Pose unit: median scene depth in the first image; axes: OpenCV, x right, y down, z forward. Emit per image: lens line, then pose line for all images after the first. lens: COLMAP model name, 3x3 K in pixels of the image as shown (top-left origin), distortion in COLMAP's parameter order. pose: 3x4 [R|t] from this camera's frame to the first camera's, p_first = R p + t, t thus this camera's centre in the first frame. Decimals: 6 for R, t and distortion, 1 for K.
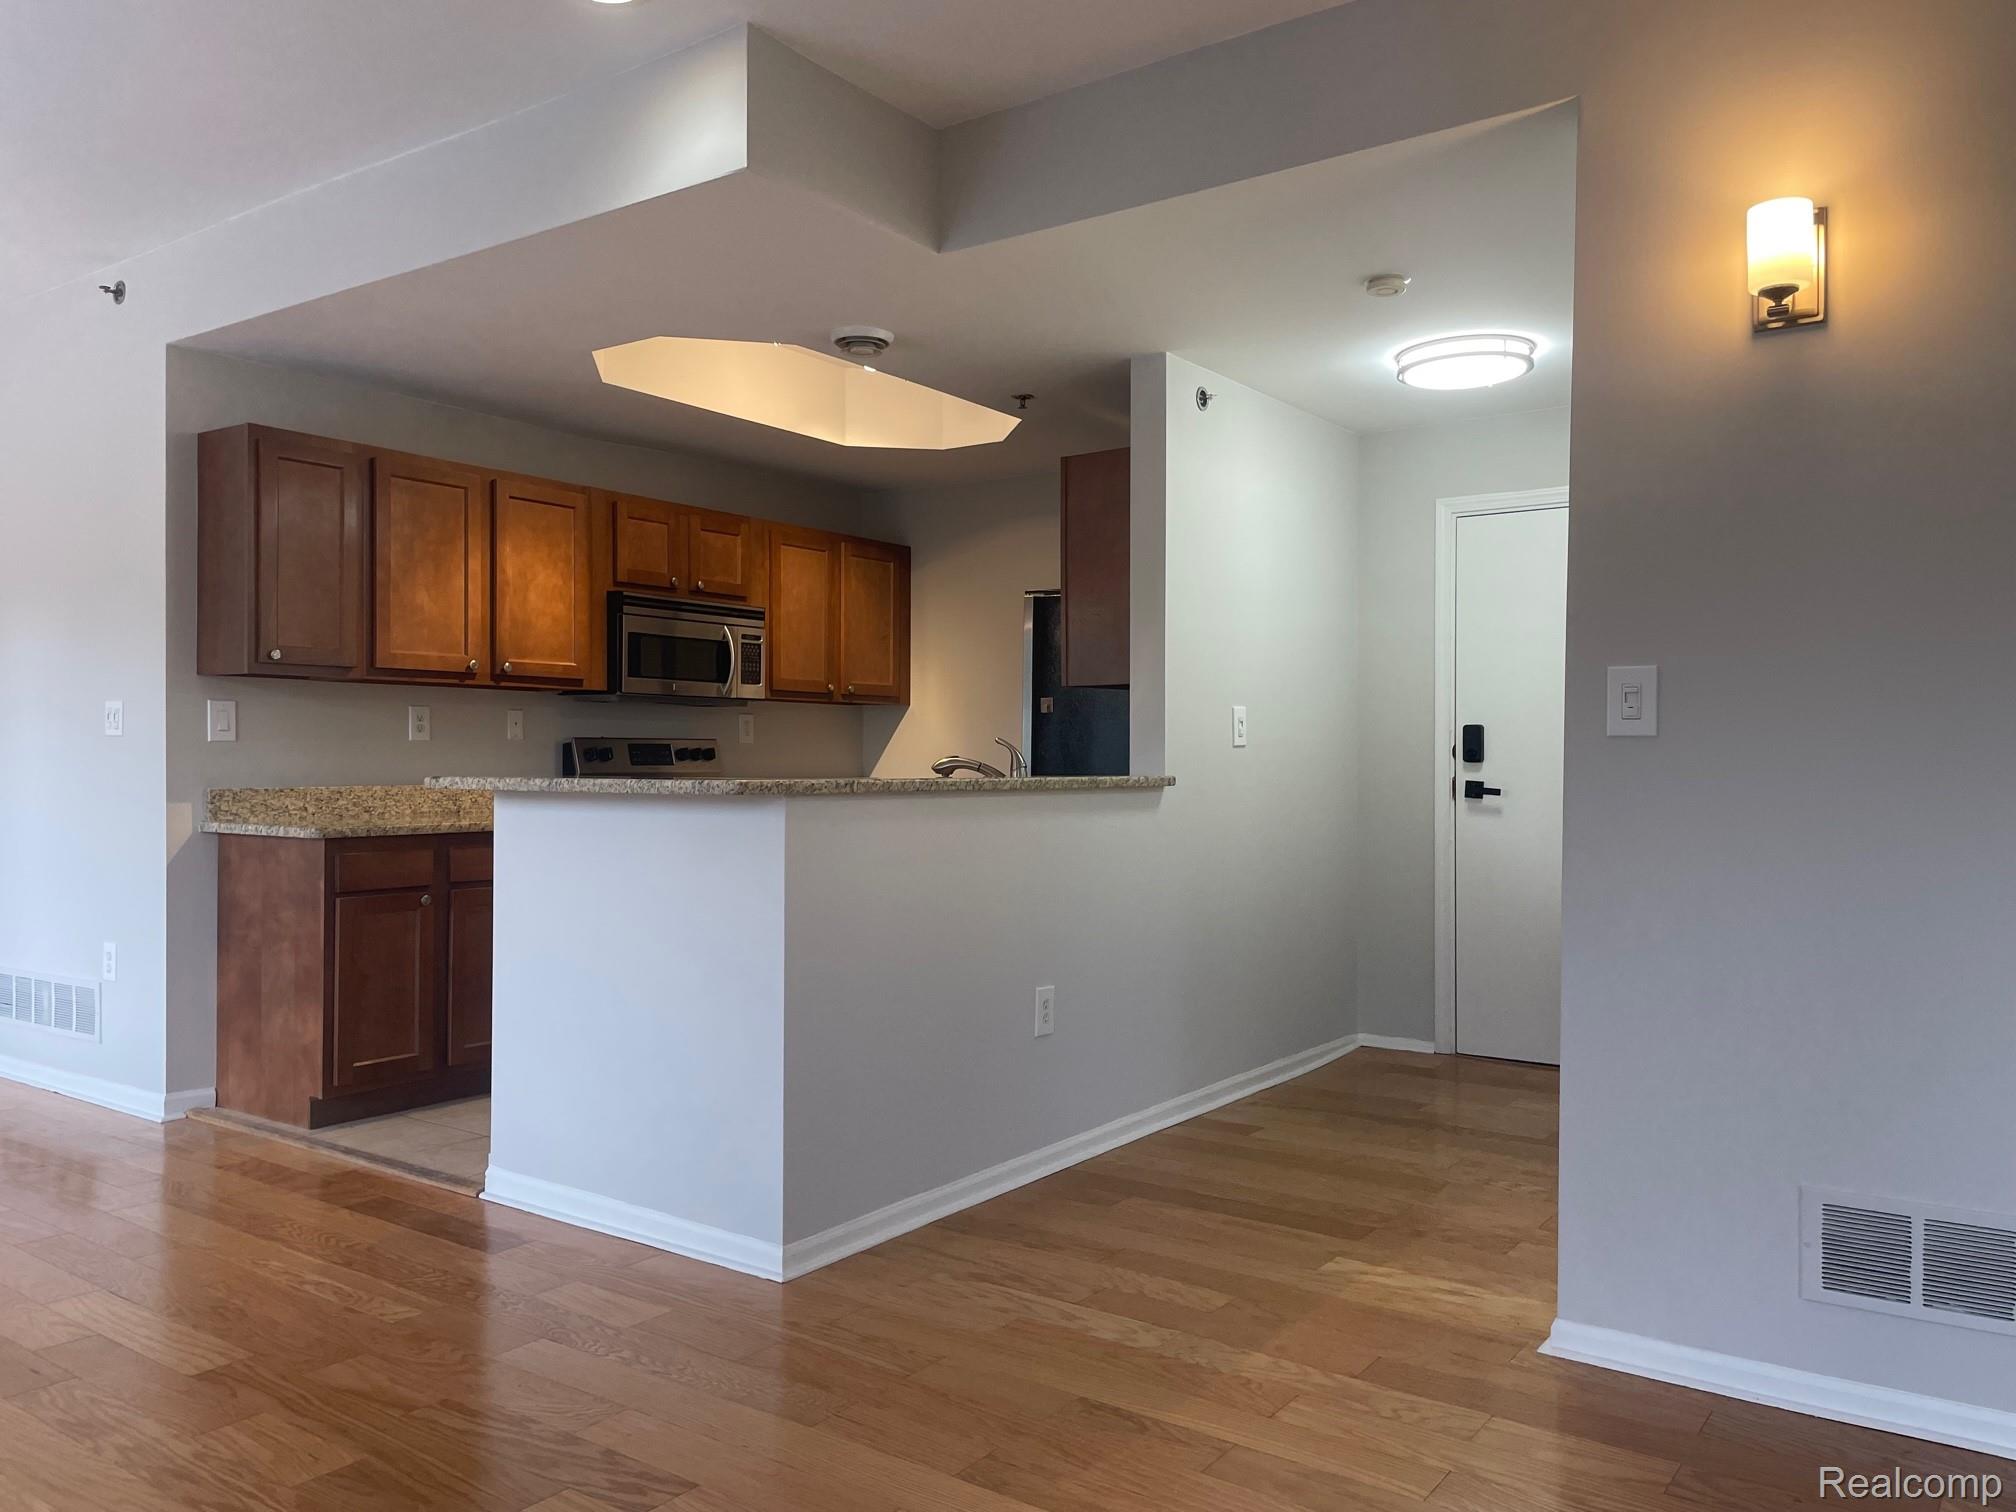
lens RADIAL K [[1513.7, 0, 1000.6], [0, 1513.7, 759.3], [0, 0, 1]] dist [0.093101, -0.118628]
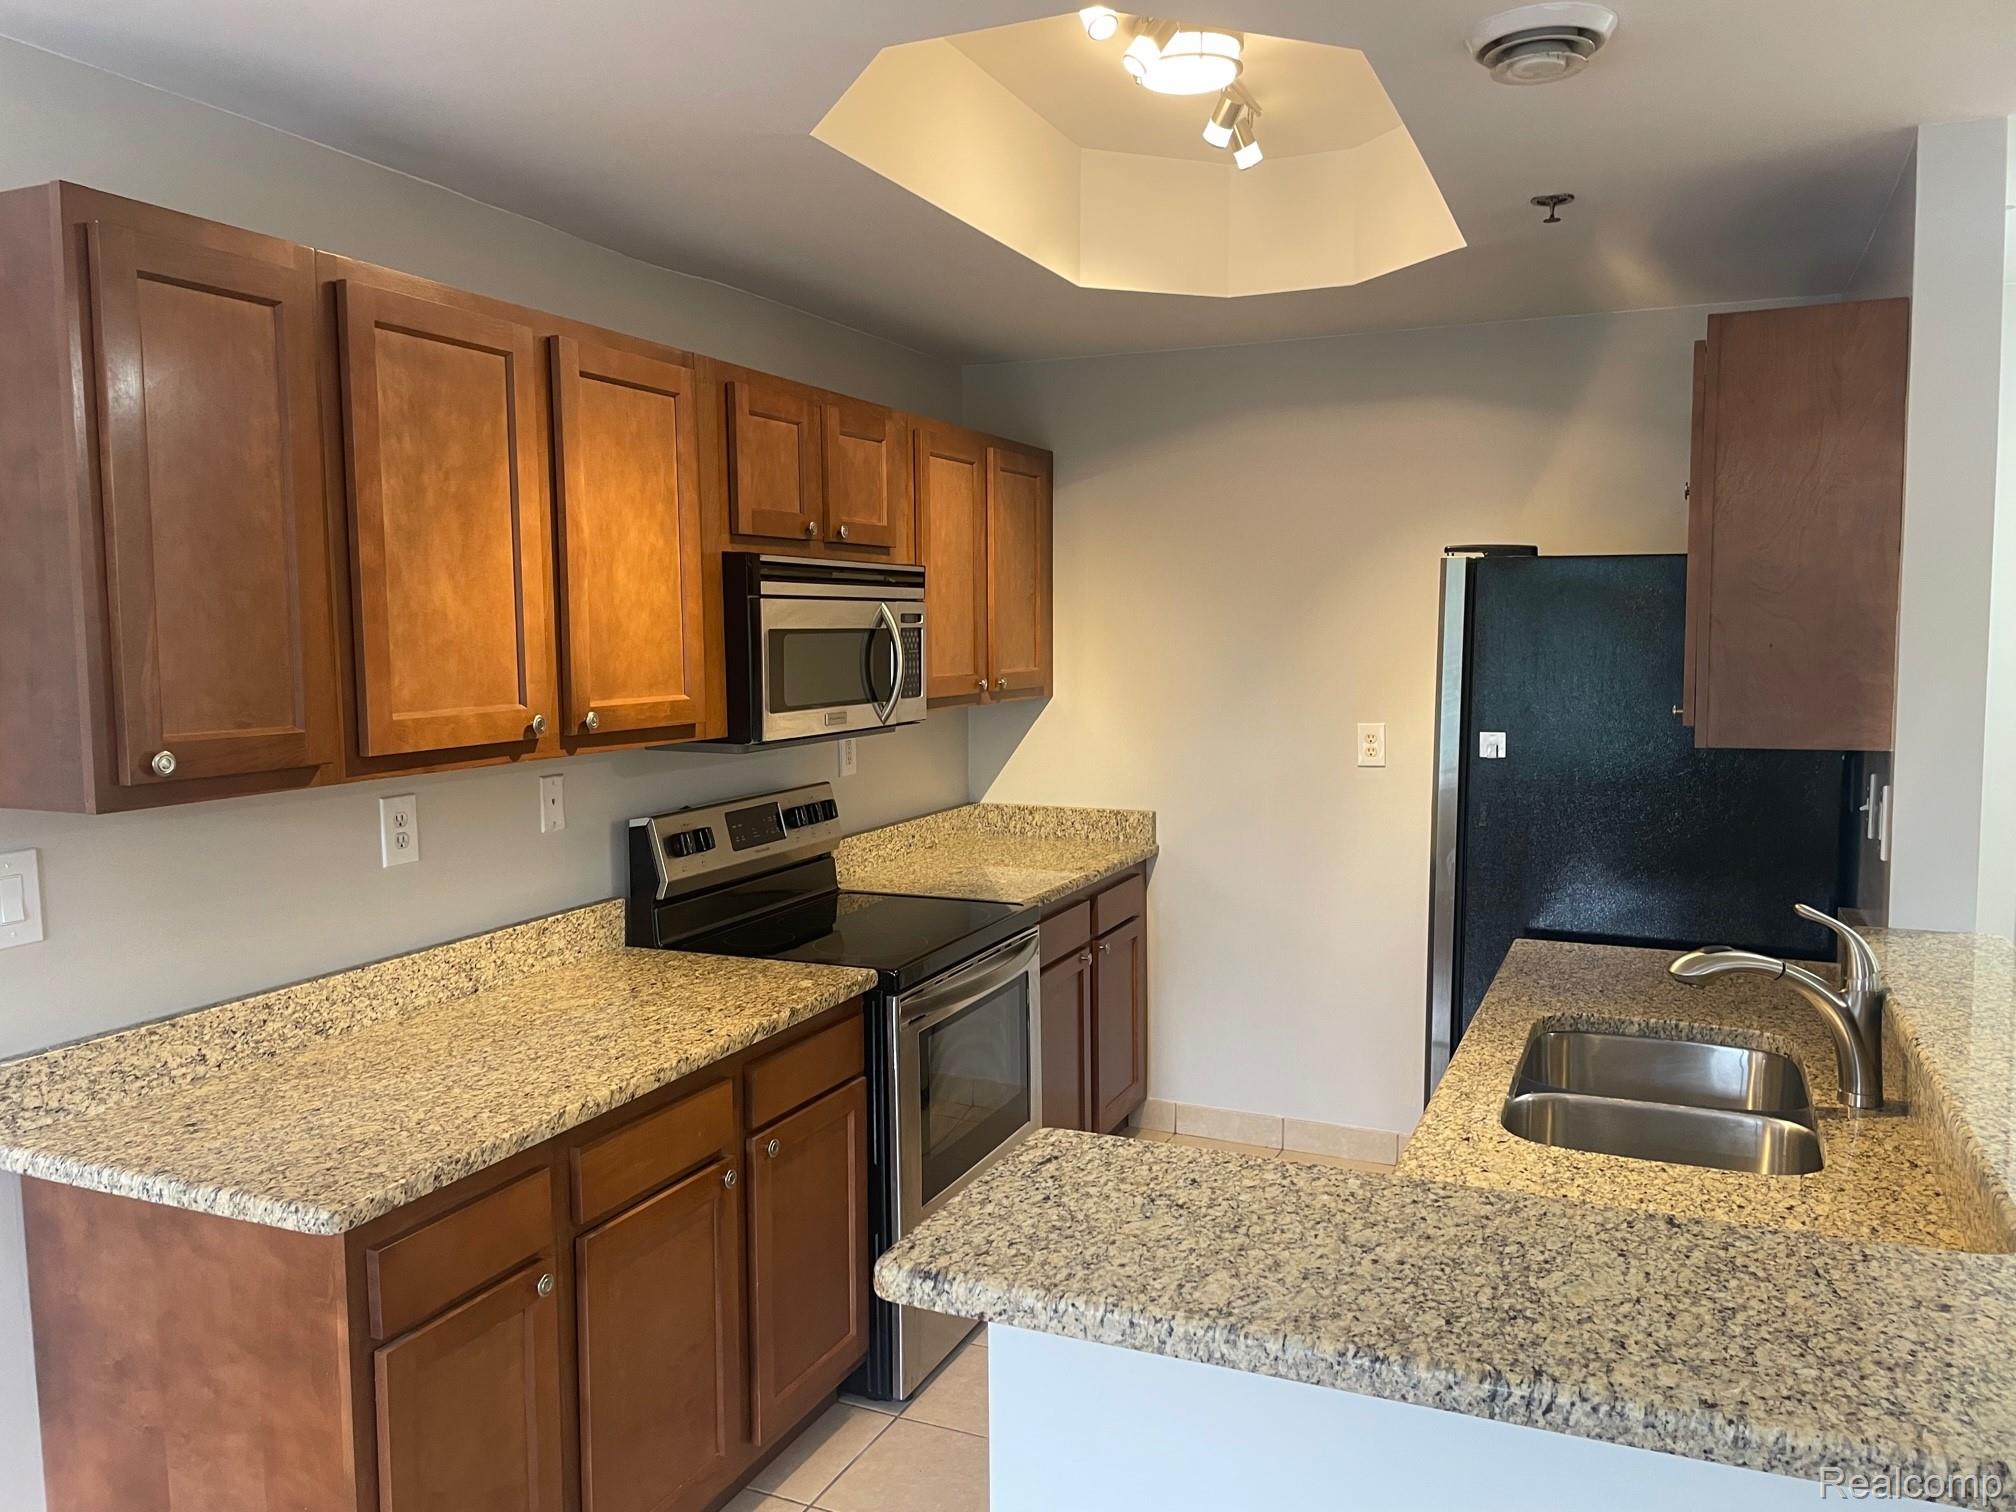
lens RADIAL K [[1521.5, 0, 1001.2], [0, 1521.5, 771.7], [0, 0, 1]] dist [0.085517, -0.111732]
pose [[0.978940, -0.031343, 0.201727, -0.300808], [0.012394, 0.995446, 0.094518, -0.091588], [-0.203770, -0.090027, 0.974871, 0.493297]]
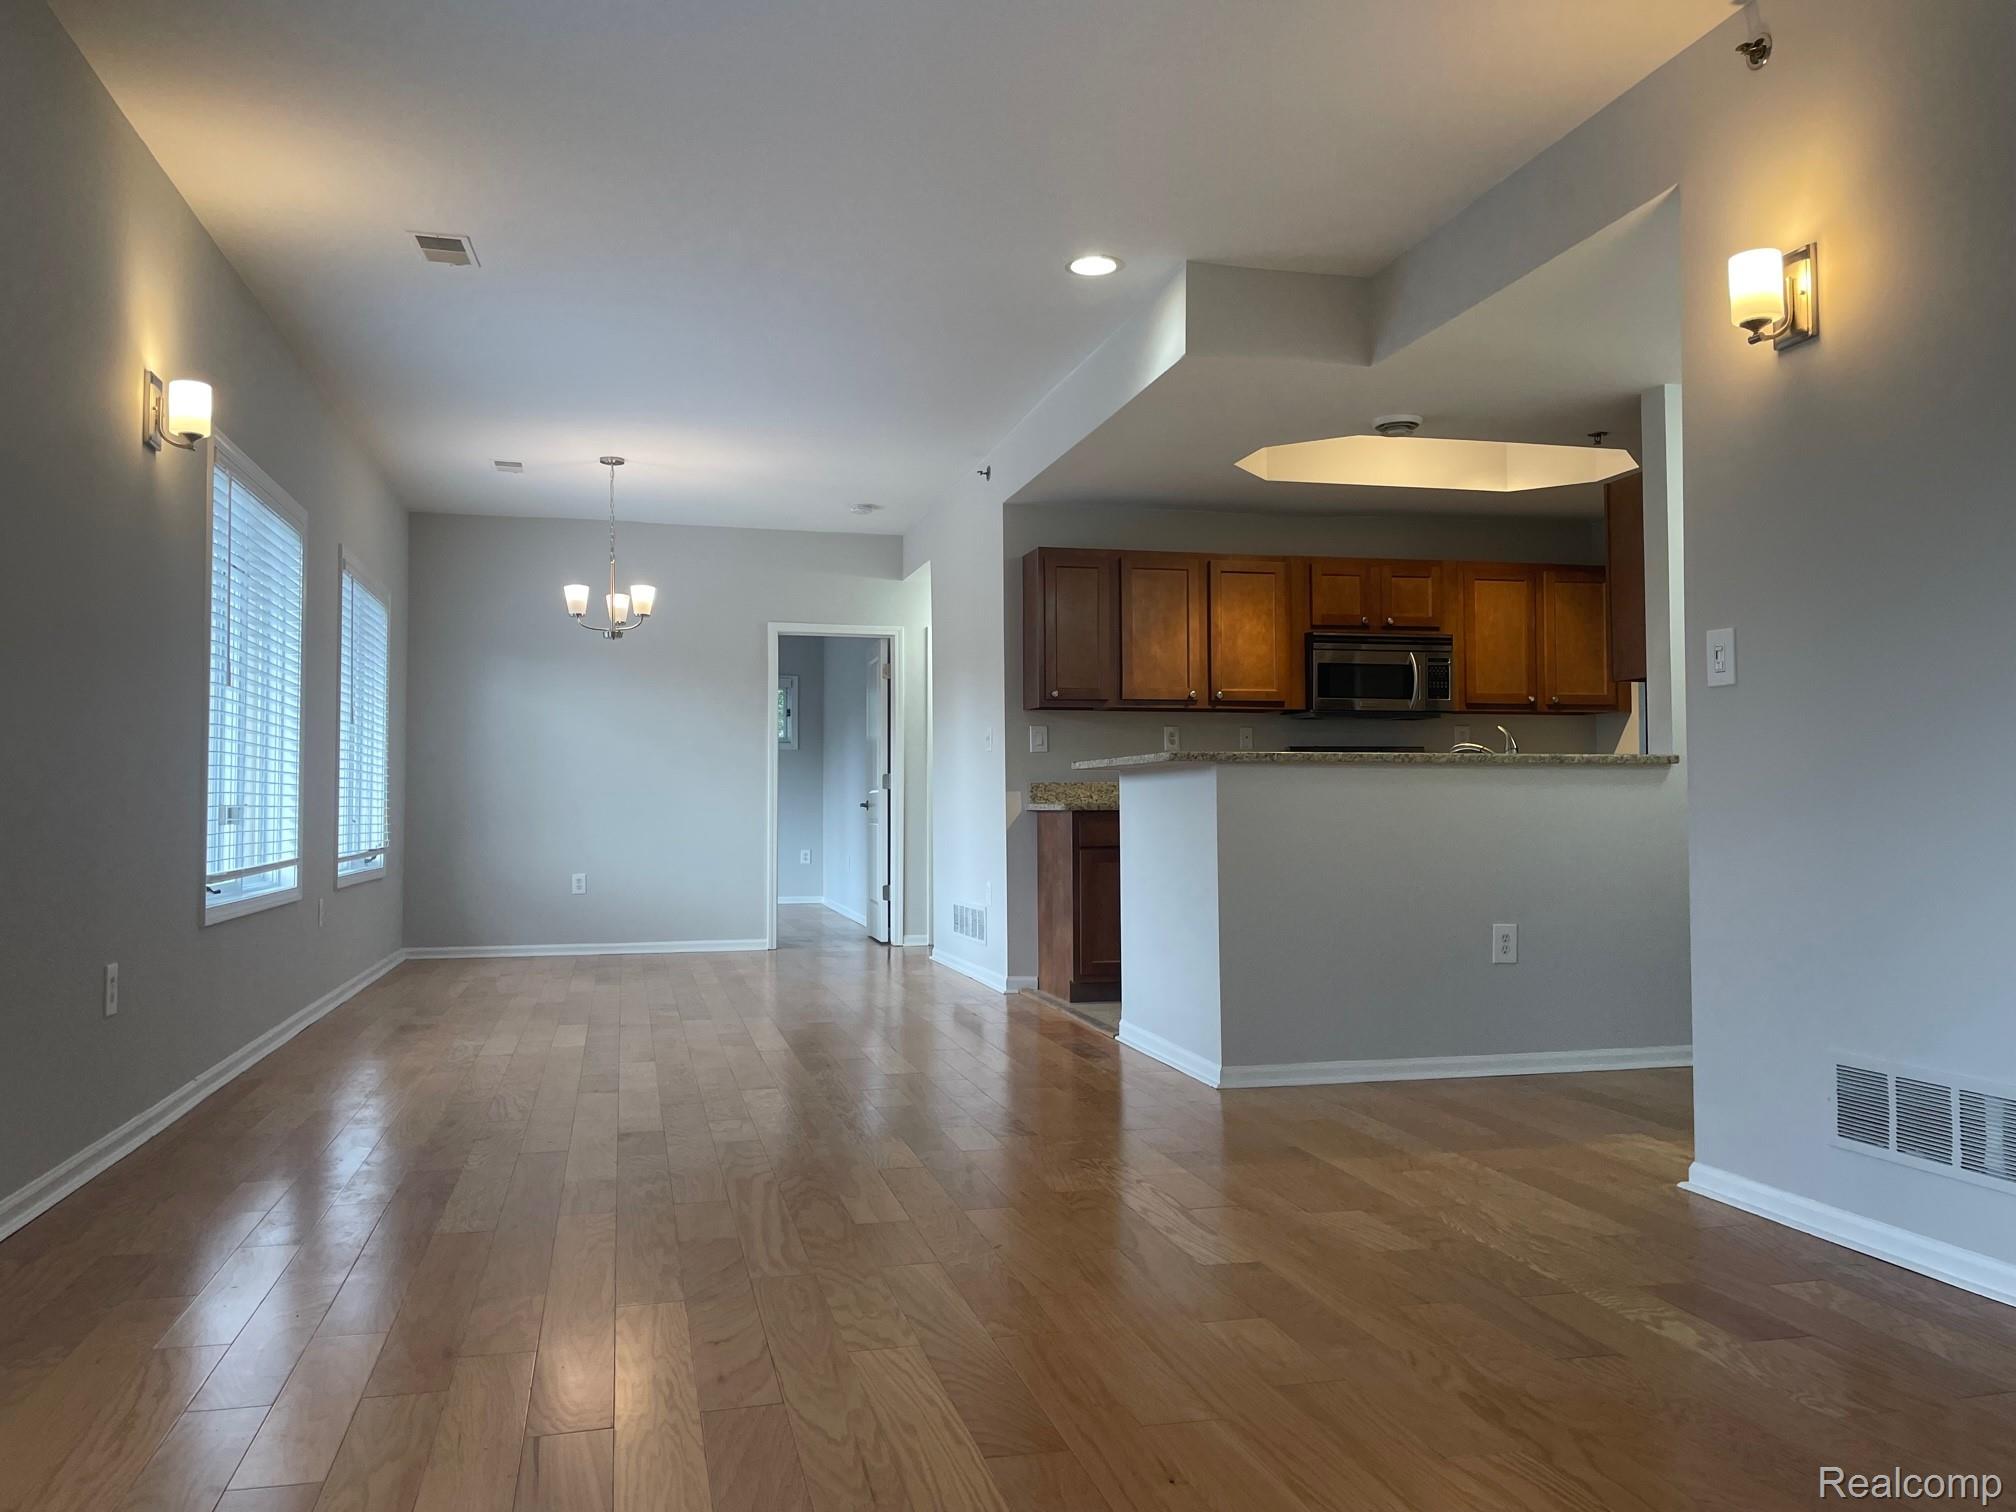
lens RADIAL K [[1513.7, 0, 1000.6], [0, 1513.7, 759.3], [0, 0, 1]] dist [0.093101, -0.118628]
pose [[0.762013, -0.028303, -0.646943, 0.420644], [0.007316, 0.999357, -0.035104, 0.045511], [0.647521, 0.022017, 0.761730, -0.173202]]
